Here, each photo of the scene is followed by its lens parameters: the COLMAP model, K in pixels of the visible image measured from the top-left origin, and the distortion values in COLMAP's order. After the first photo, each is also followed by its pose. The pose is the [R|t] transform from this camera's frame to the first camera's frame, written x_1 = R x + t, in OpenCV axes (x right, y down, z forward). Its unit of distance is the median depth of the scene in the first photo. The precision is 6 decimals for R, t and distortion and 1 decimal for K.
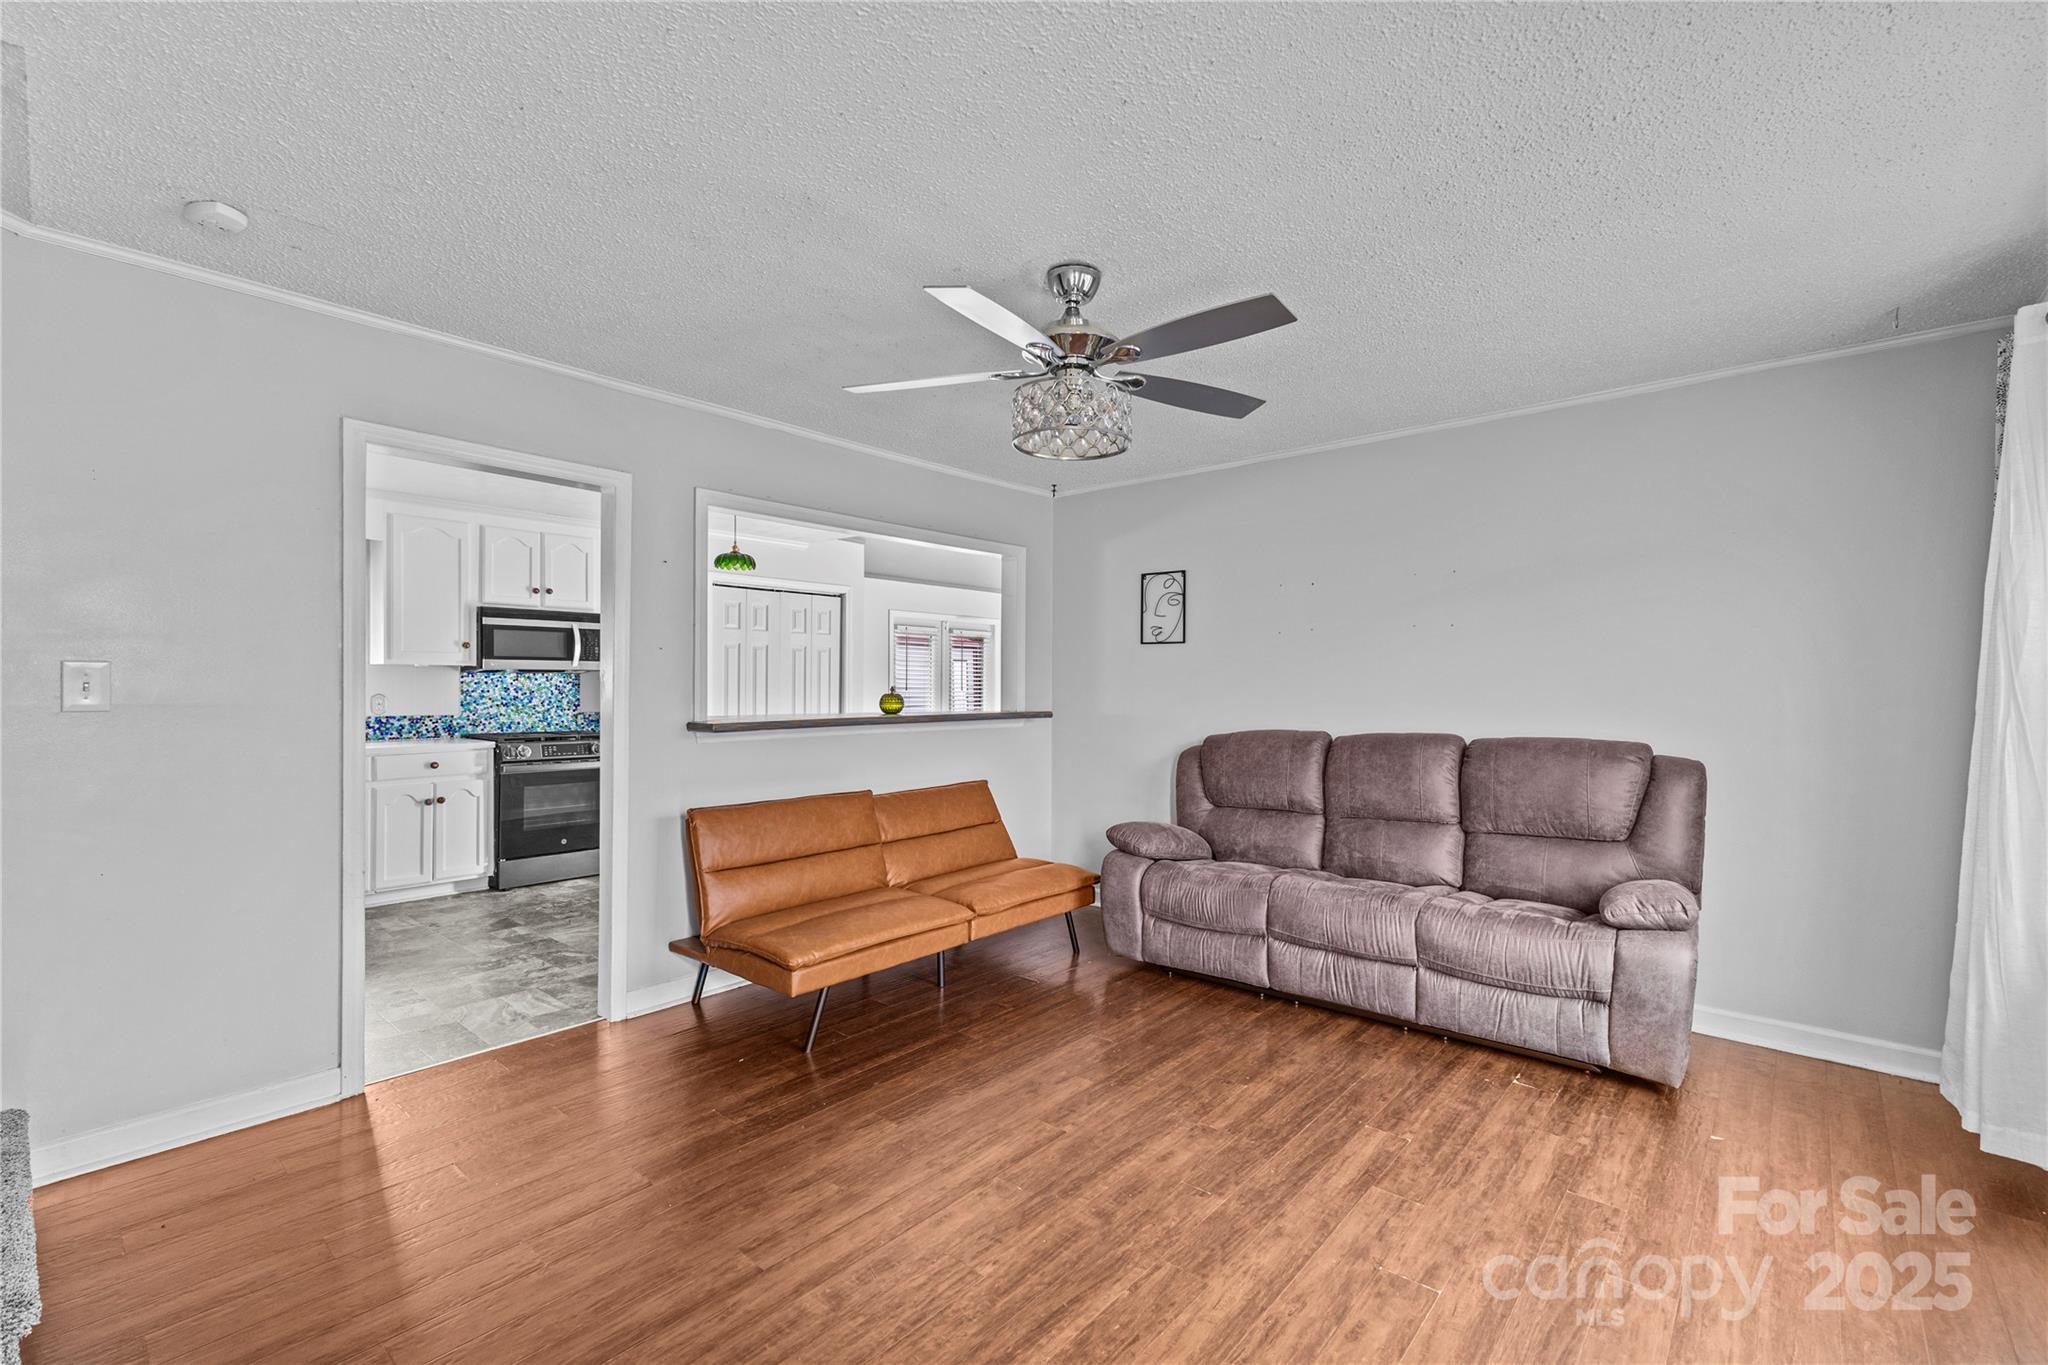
lens RADIAL K [[882.6, 0, 1029.5], [0, 882.6, 687.9], [0, 0, 1]] dist [0.002755, -0.000212]
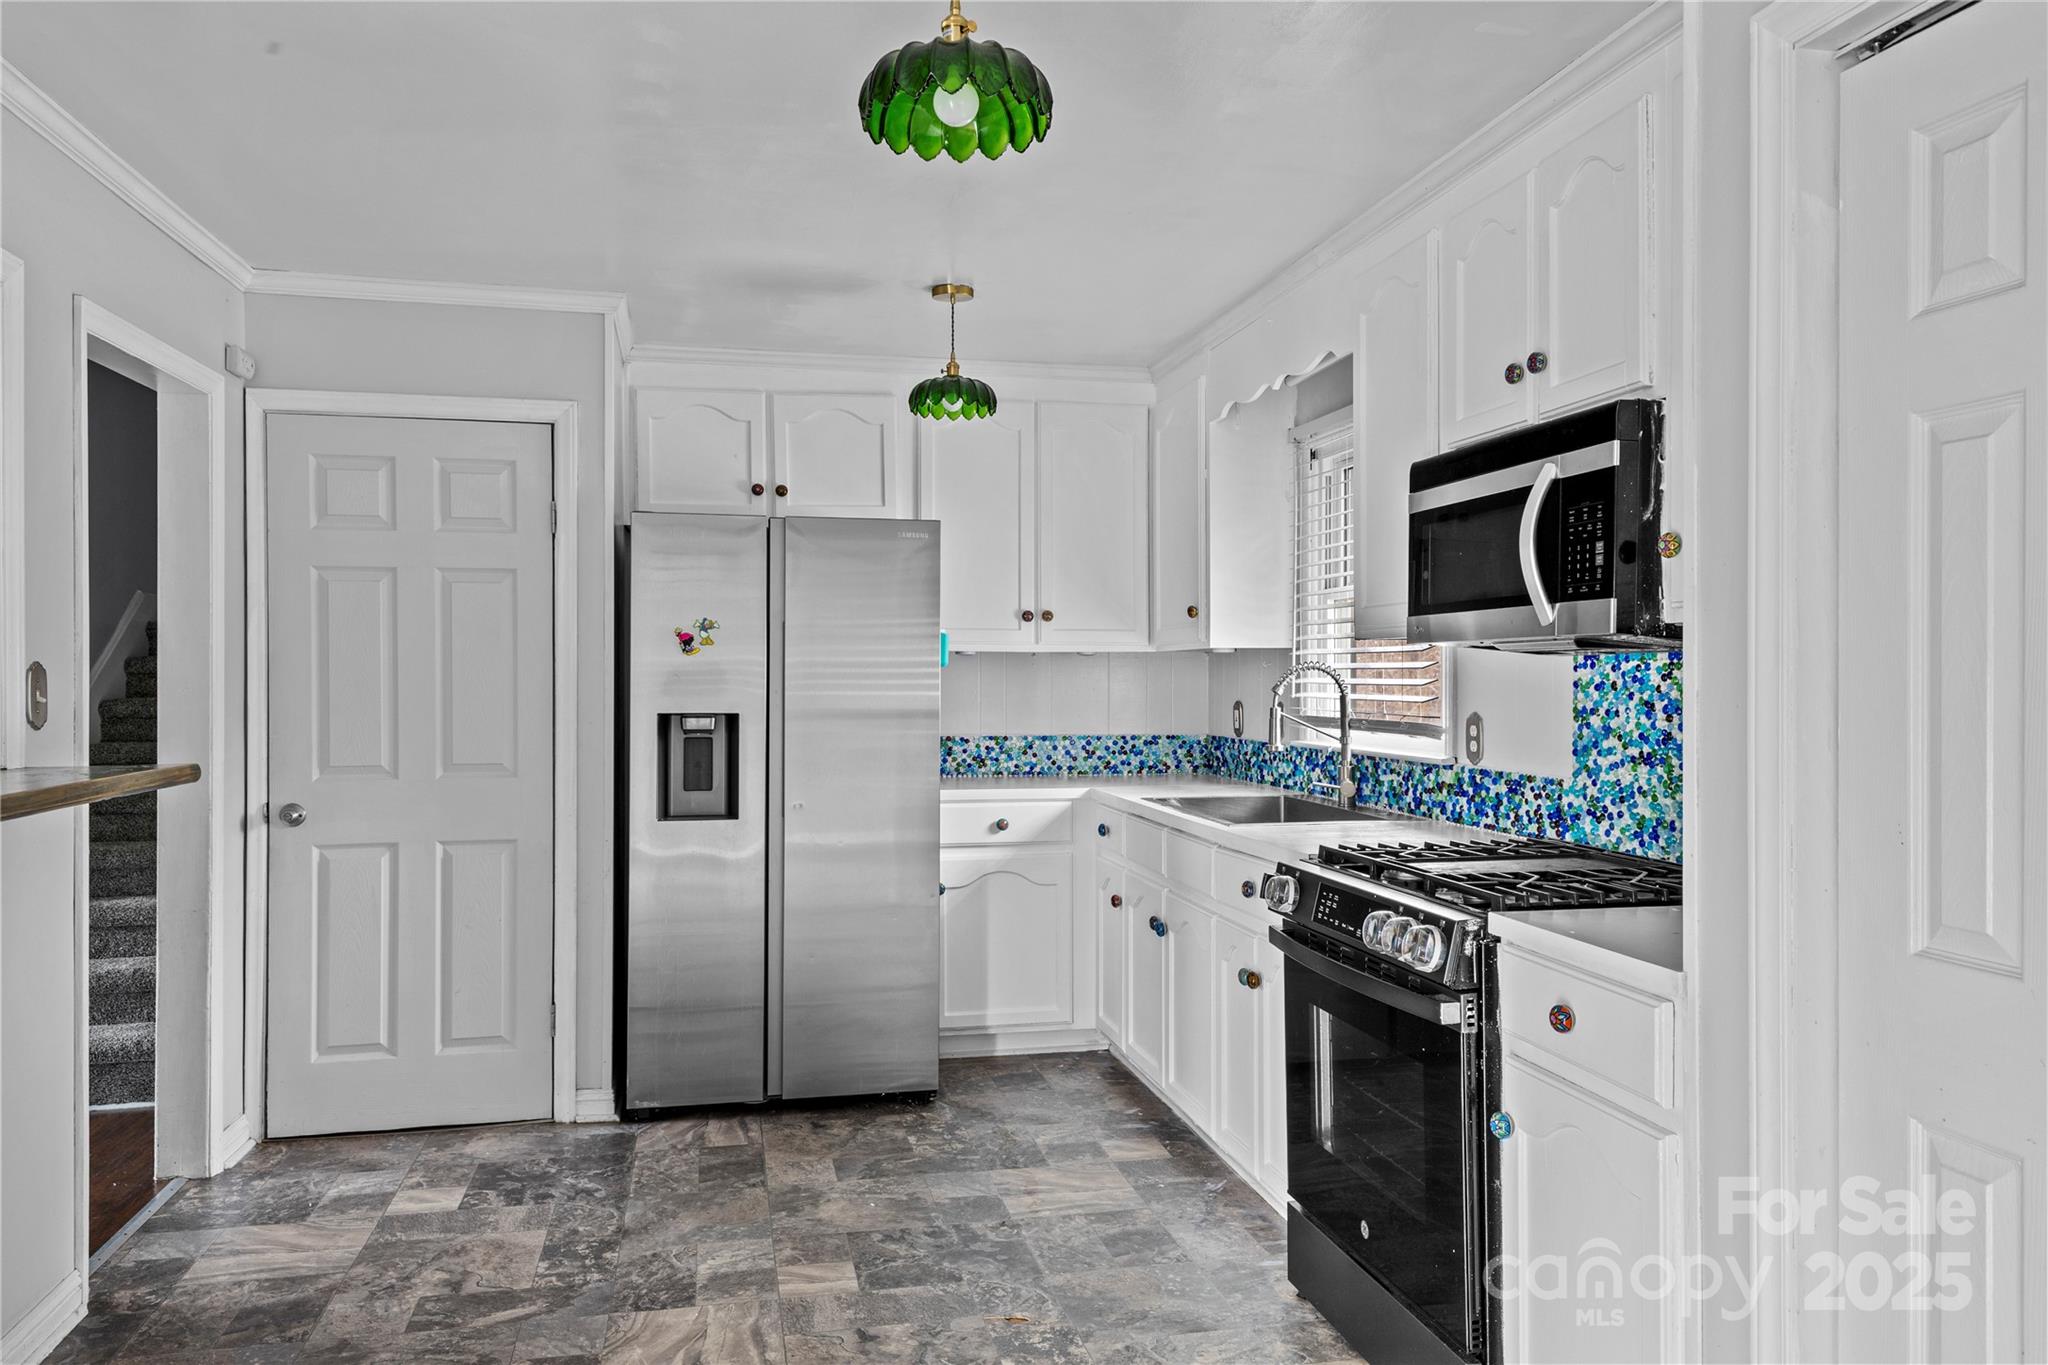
lens RADIAL K [[1481.1, 0, 1024.0], [0, 1481.1, 682.5], [0, 0, 1]] dist [0.054607, -0.042819]
pose [[-0.608368, -0.000864, -0.793655, -0.097976], [-0.005990, 0.999976, 0.003503, -0.011886], [0.793633, 0.006885, -0.608358, 1.808753]]
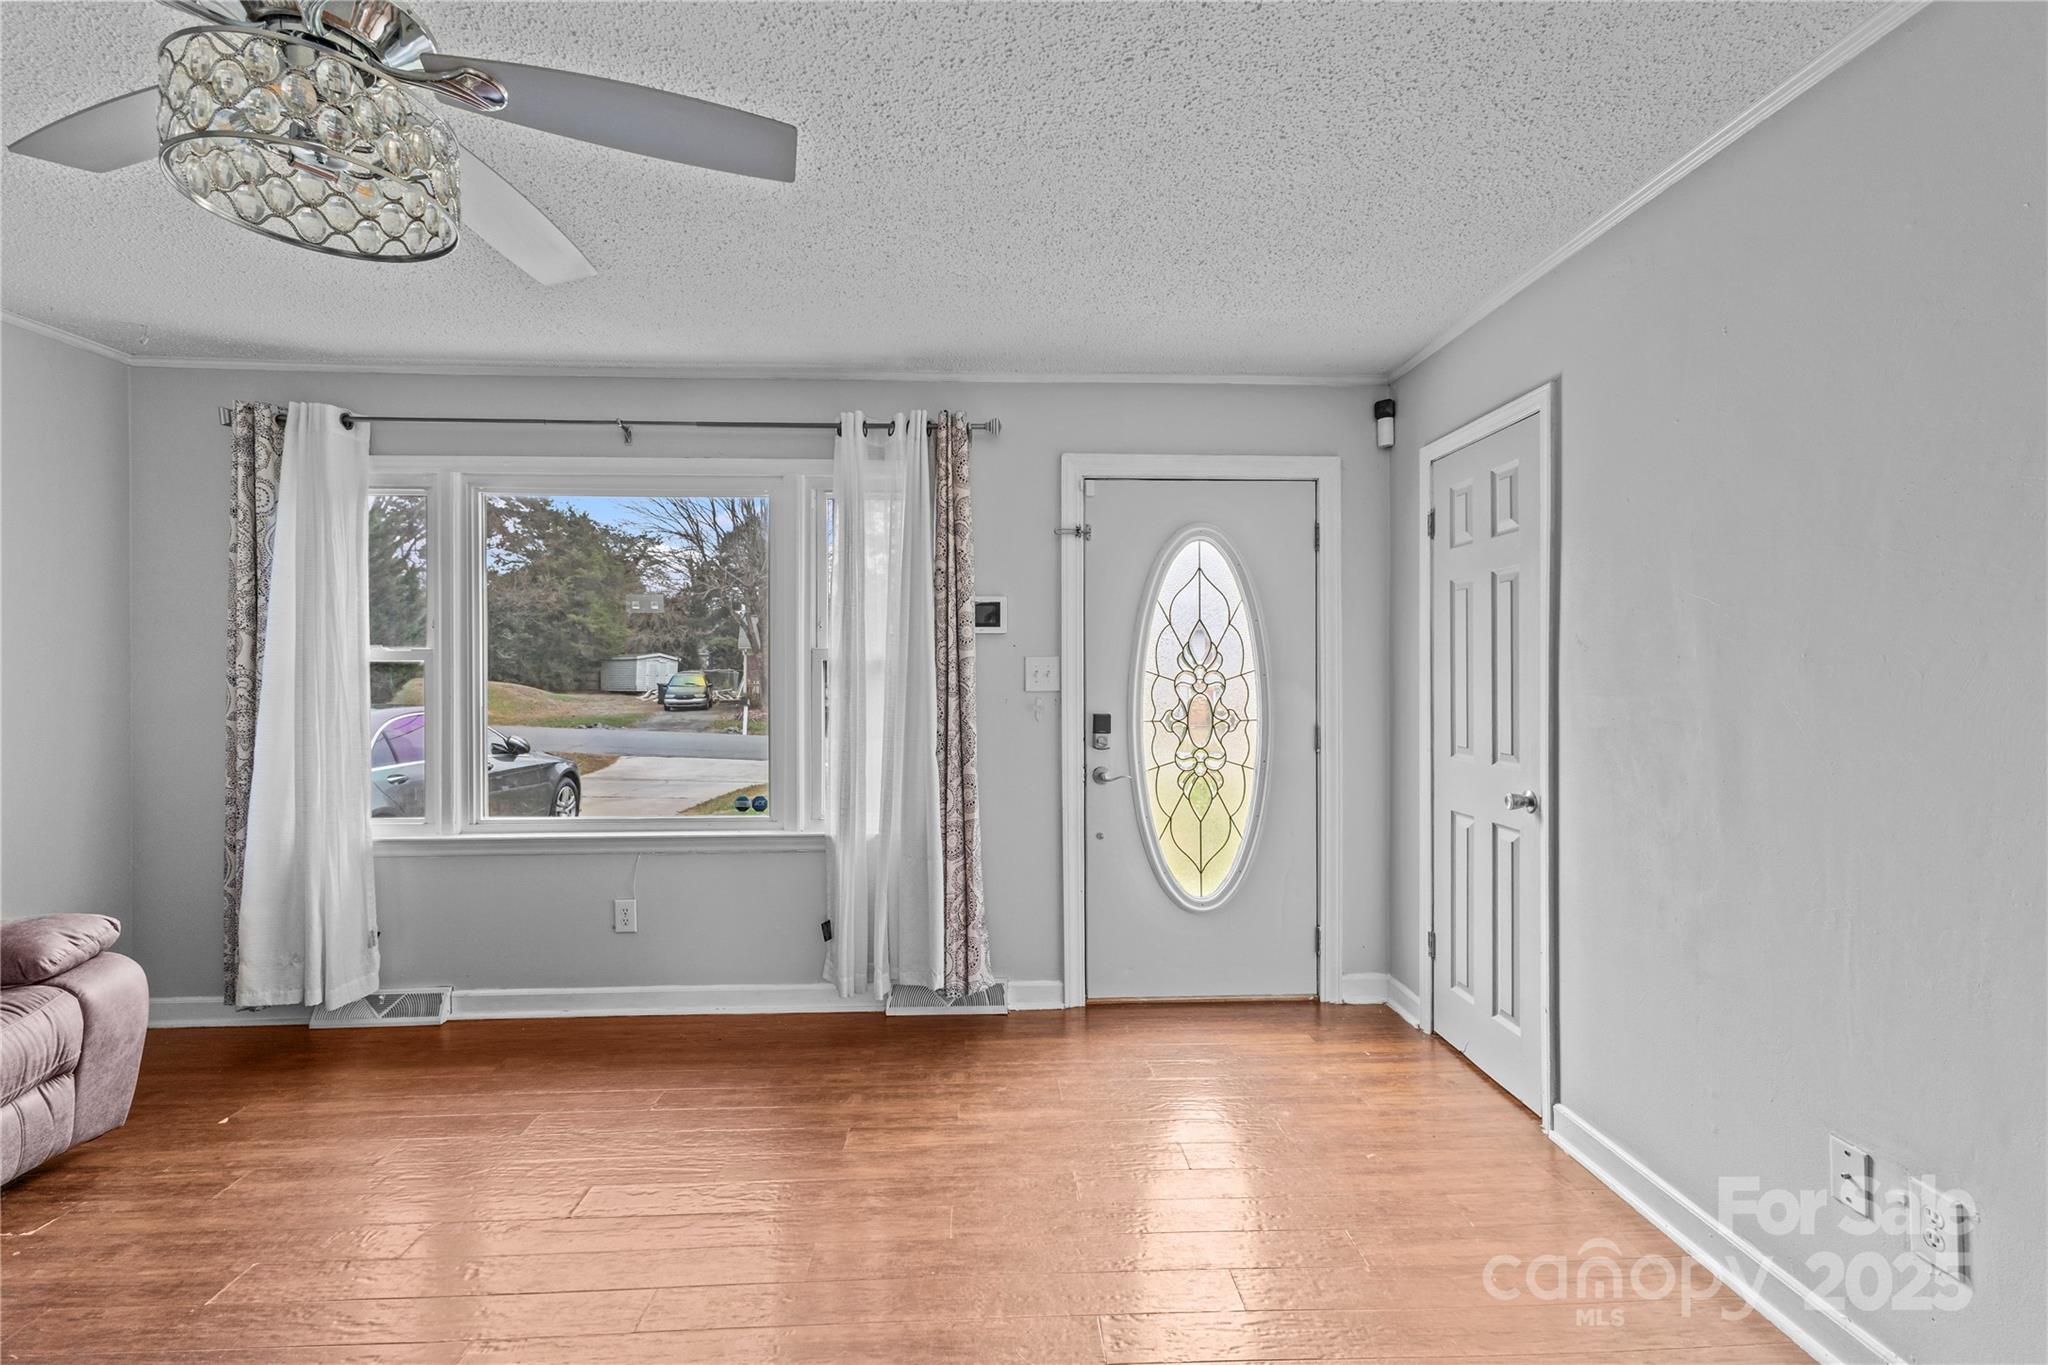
lens RADIAL K [[881.2, 0, 1023.4], [0, 881.2, 676.4], [0, 0, 1]] dist [0.002950, 0.000249]
pose [[-0.691501, -0.004141, 0.722364, -0.391494], [0.005299, 0.999928, 0.010804, -0.003637], [-0.722356, 0.011299, -0.691429, 0.693258]]
